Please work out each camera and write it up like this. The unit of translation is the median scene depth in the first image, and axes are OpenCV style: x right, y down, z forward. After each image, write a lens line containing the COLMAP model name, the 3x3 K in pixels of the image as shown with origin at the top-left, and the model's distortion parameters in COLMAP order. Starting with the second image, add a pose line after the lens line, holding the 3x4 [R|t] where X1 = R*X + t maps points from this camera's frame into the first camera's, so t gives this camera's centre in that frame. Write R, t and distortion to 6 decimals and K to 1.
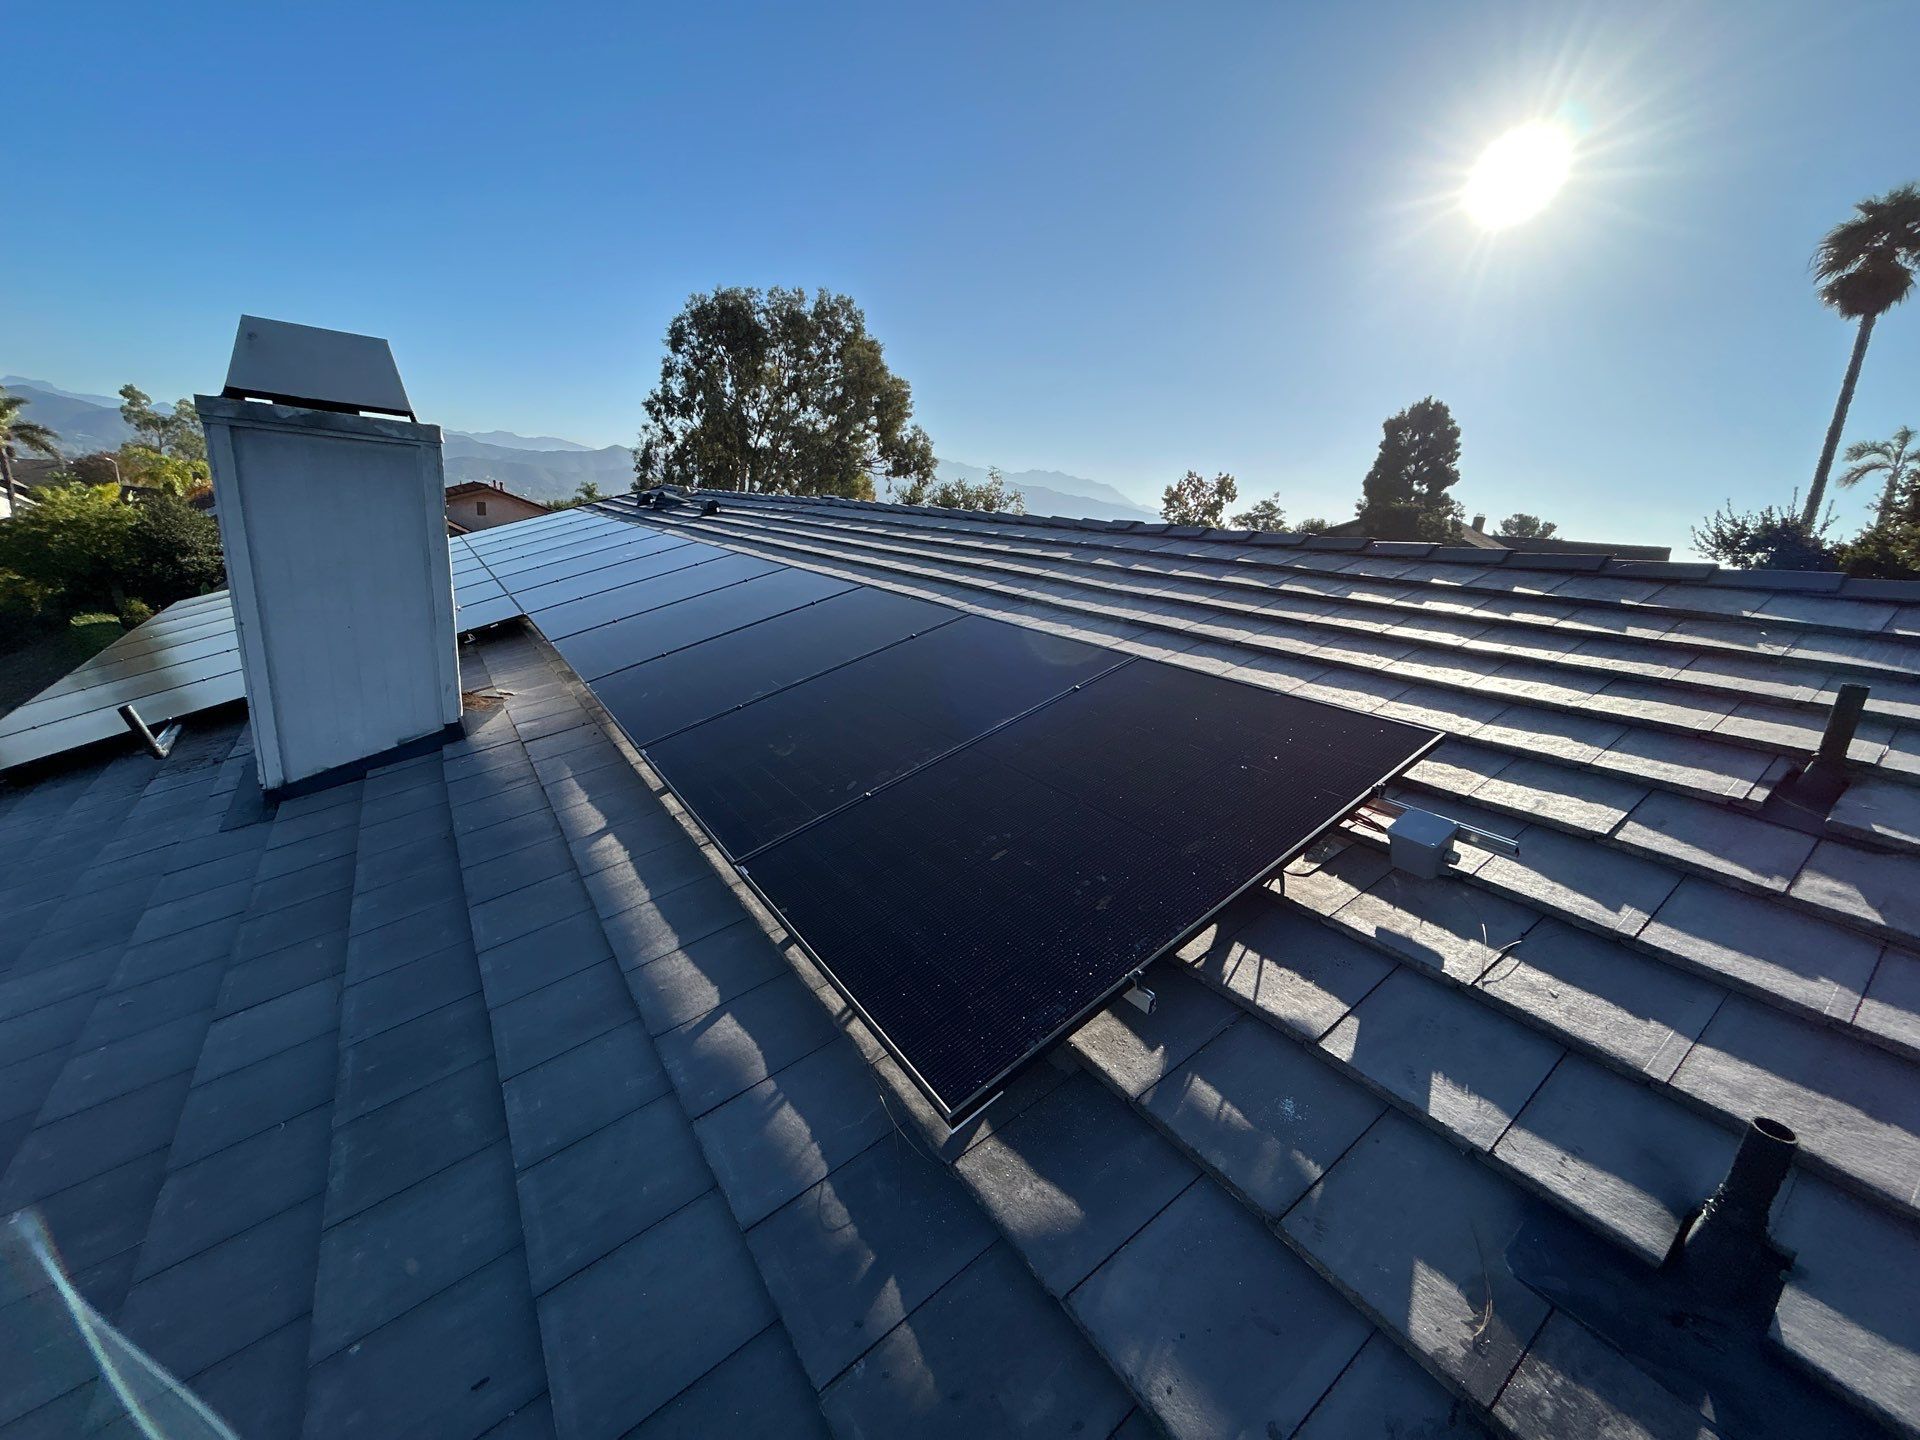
lens RADIAL K [[769.9, 0, 959.2], [0, 769.9, 719.2], [0, 0, 1]] dist [0.001002, -0.000117]
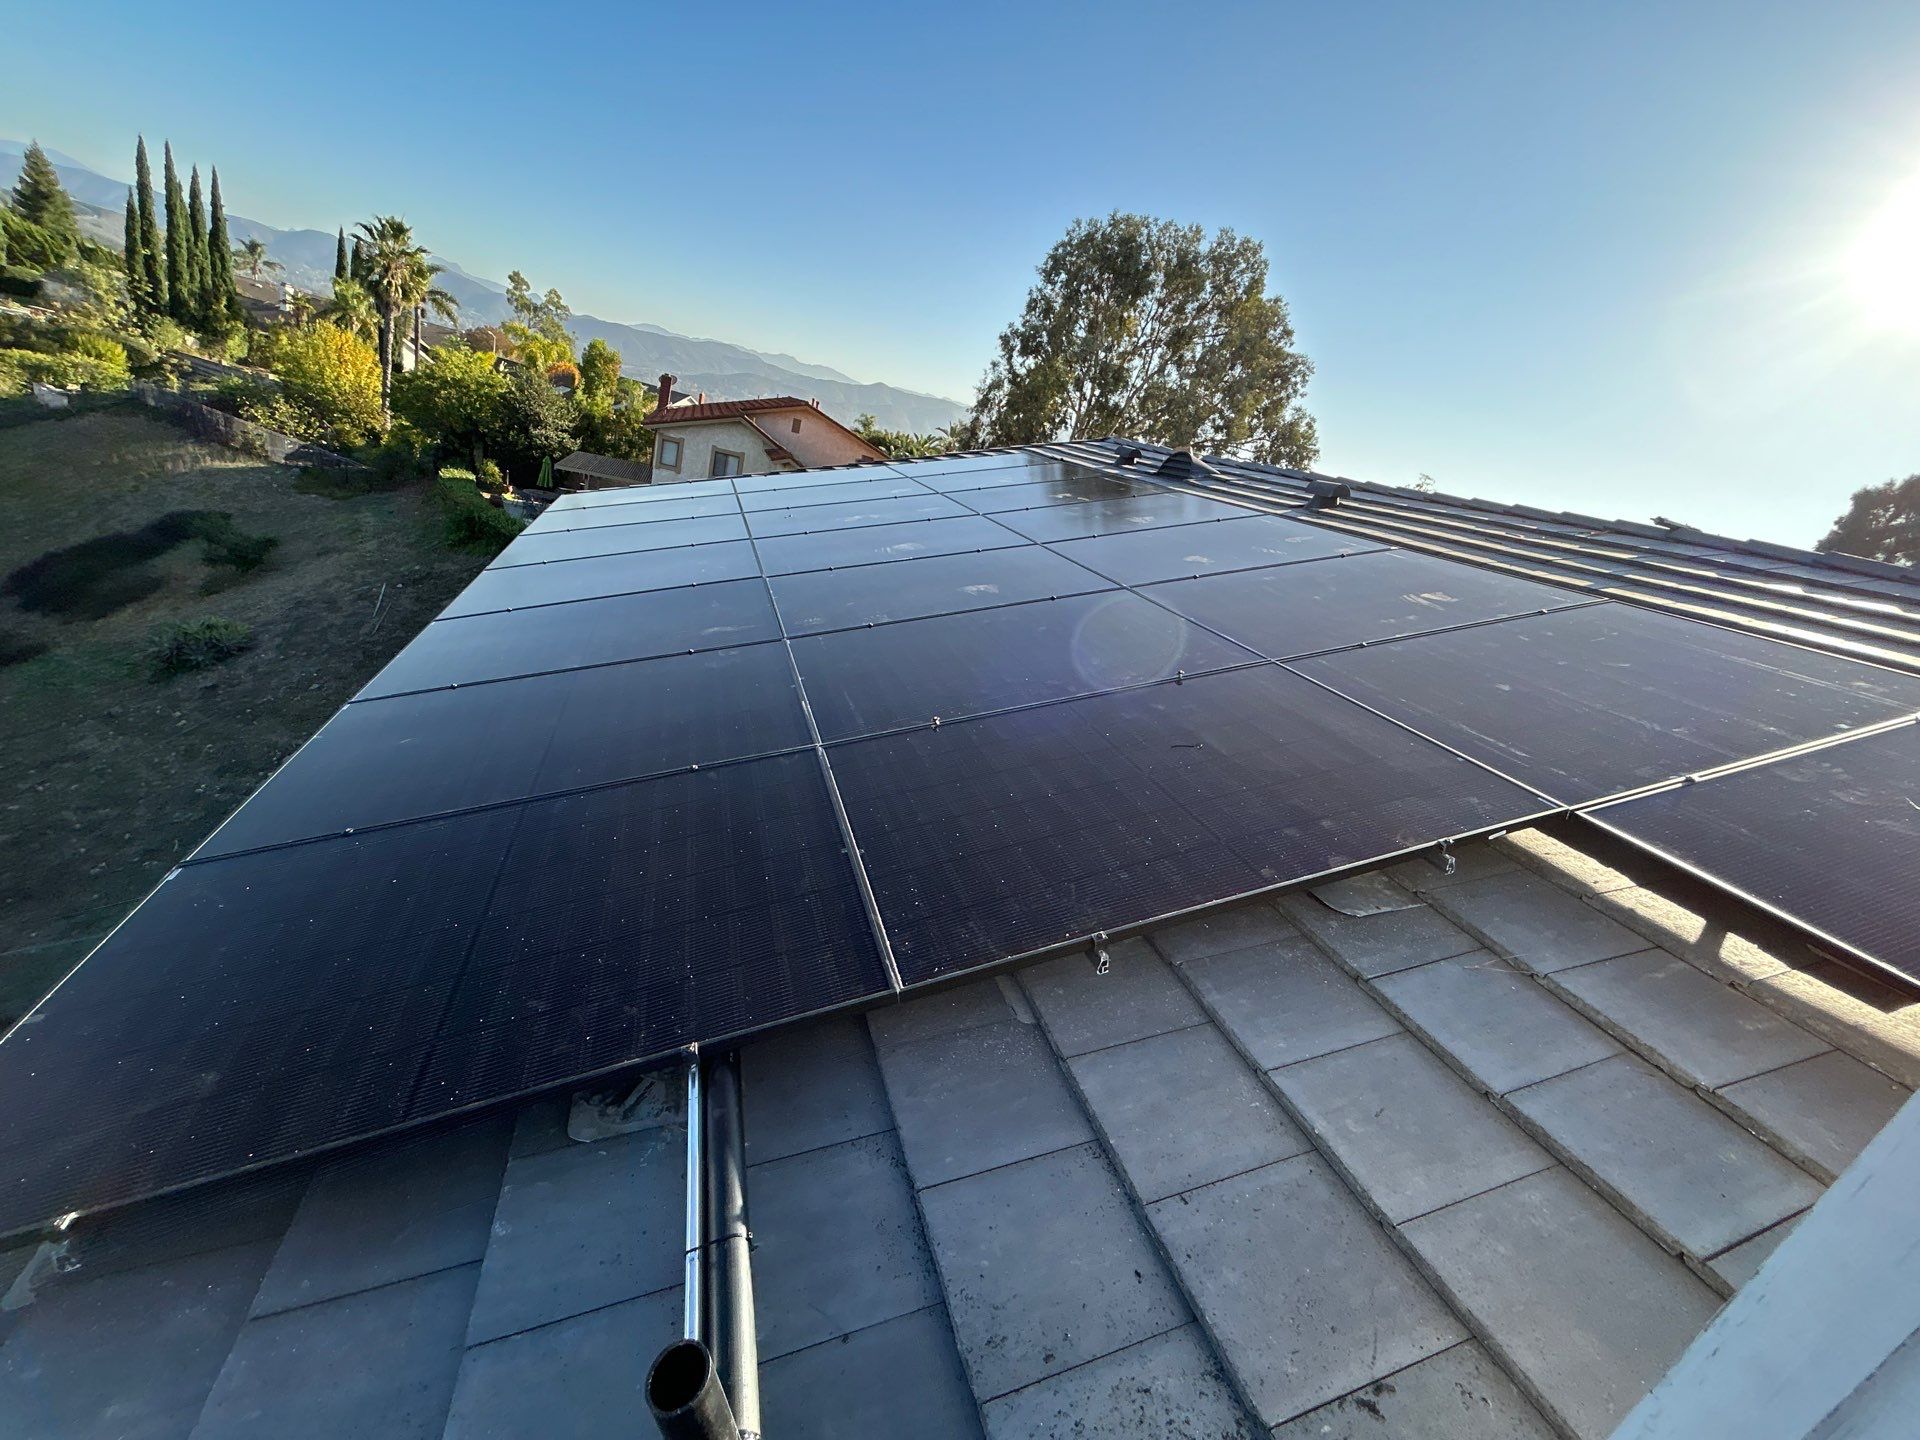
lens RADIAL K [[769.9, 0, 958.8], [0, 769.9, 717.8], [0, 0, 1]] dist [0.001002, -0.000117]
pose [[0.945070, 0.237759, -0.224308, -1.000320], [-0.229943, 0.971307, 0.060738, -0.187050], [0.232313, -0.005824, 0.972624, 0.833637]]
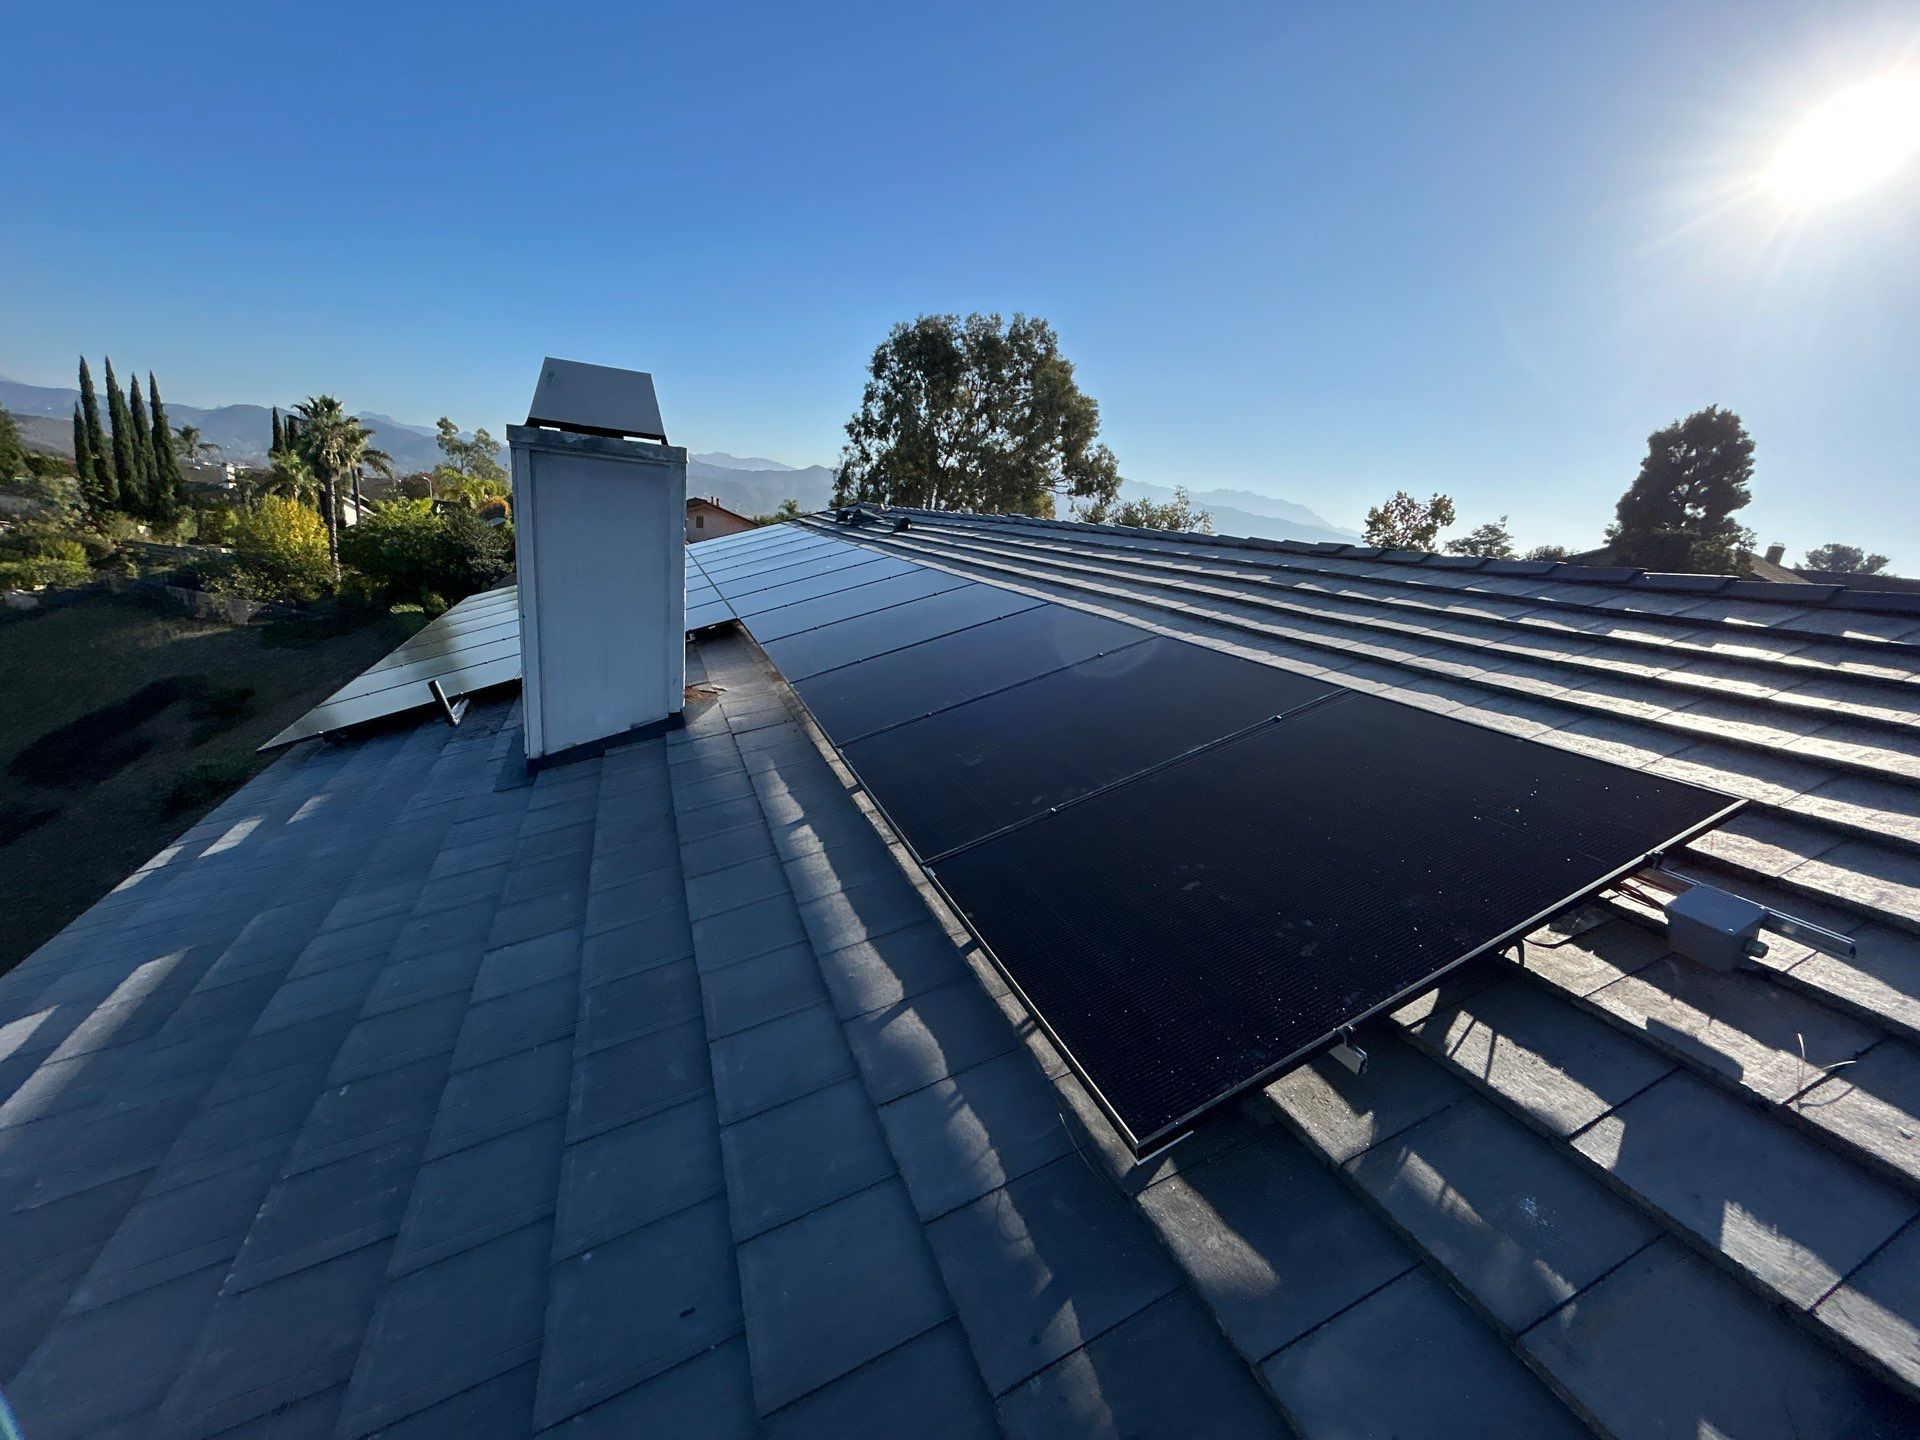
lens RADIAL K [[769.9, 0, 958.8], [0, 769.9, 720.2], [0, 0, 1]] dist [0.001002, -0.000117]
pose [[0.975143, 0.066672, -0.211306, -0.020910], [-0.071166, 0.997370, -0.013724, 0.002181], [0.209835, 0.028421, 0.977324, -0.004731]]
